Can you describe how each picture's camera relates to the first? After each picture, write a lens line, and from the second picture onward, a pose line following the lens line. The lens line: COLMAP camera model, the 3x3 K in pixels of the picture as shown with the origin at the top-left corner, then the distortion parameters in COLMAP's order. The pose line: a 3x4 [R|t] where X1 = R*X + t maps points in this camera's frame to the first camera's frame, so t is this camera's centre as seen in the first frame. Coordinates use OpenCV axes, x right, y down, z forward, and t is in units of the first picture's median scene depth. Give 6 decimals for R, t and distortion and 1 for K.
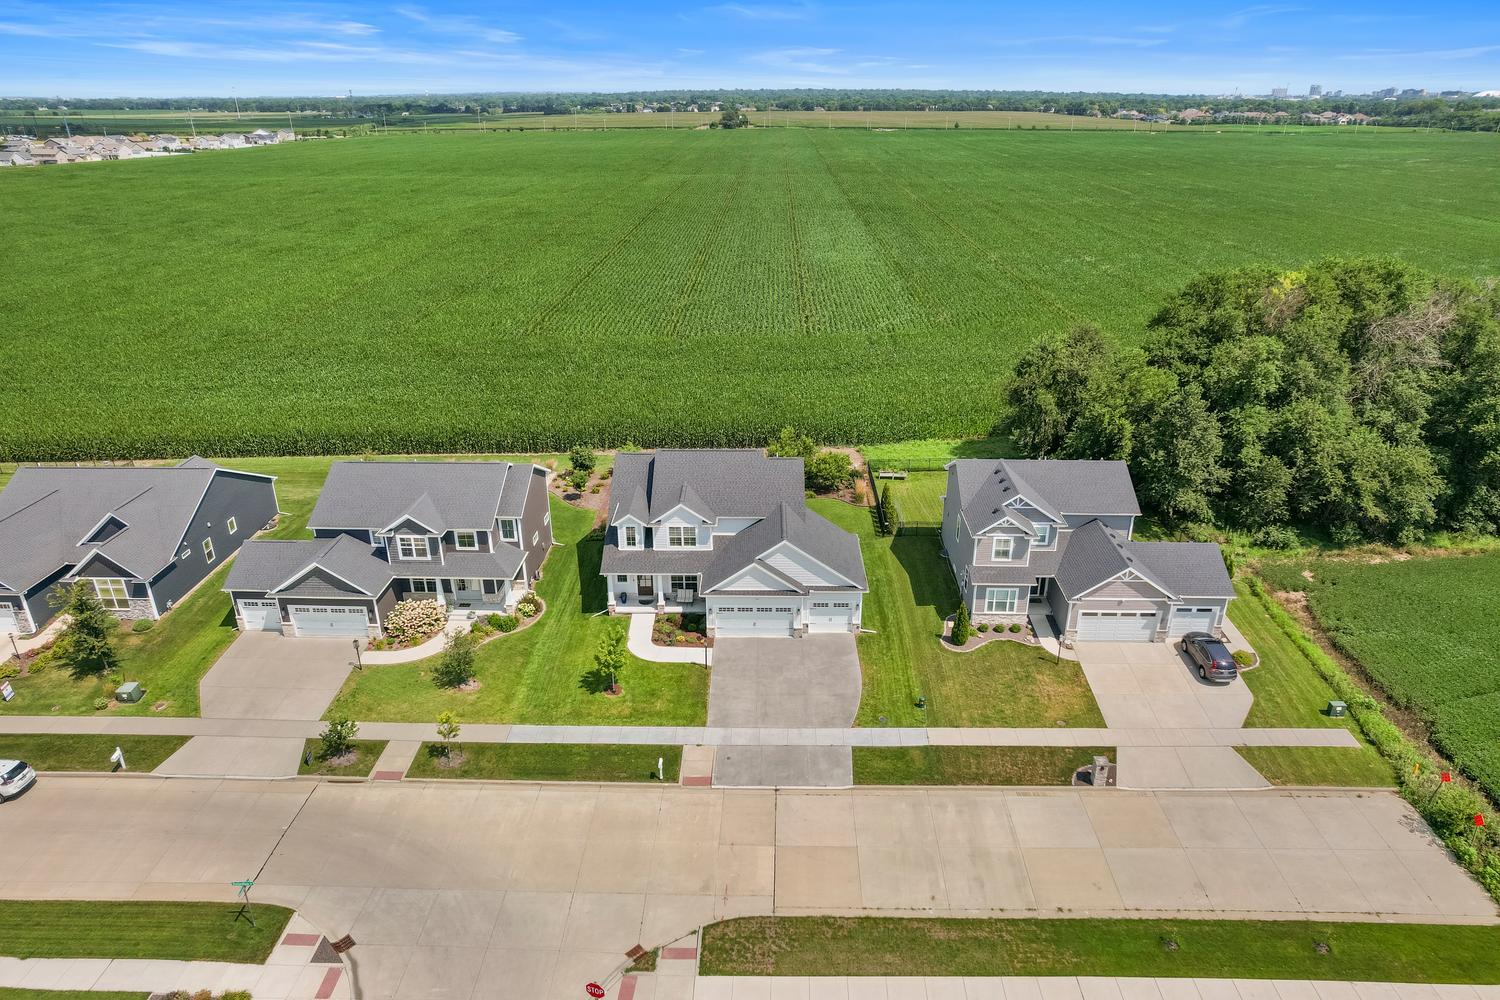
lens RADIAL K [[963.7, 0, 750.0], [0, 963.7, 500.0], [0, 0, 1]] dist [-0.019551, 0.001982]
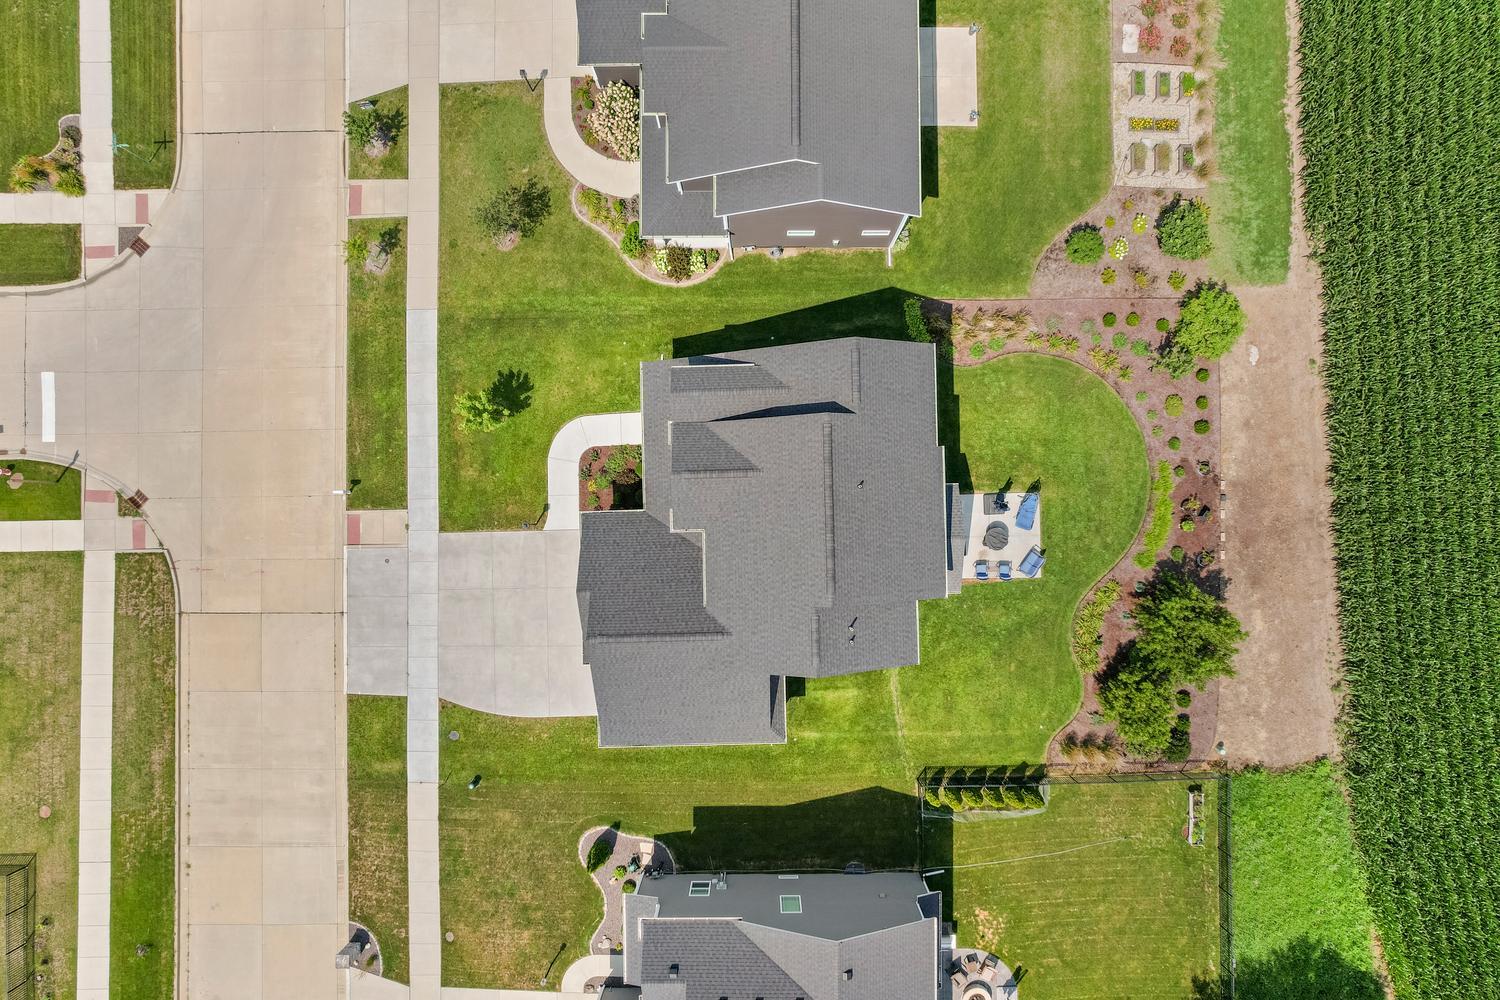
lens RADIAL K [[963.7, 0, 750.0], [0, 963.7, 500.0], [0, 0, 1]] dist [-0.019551, 0.001982]
pose [[0.042414, 0.999100, -0.000479, -0.052937], [-0.387305, 0.016884, 0.921797, -0.579117], [0.920976, -0.038911, 0.387672, 0.785654]]
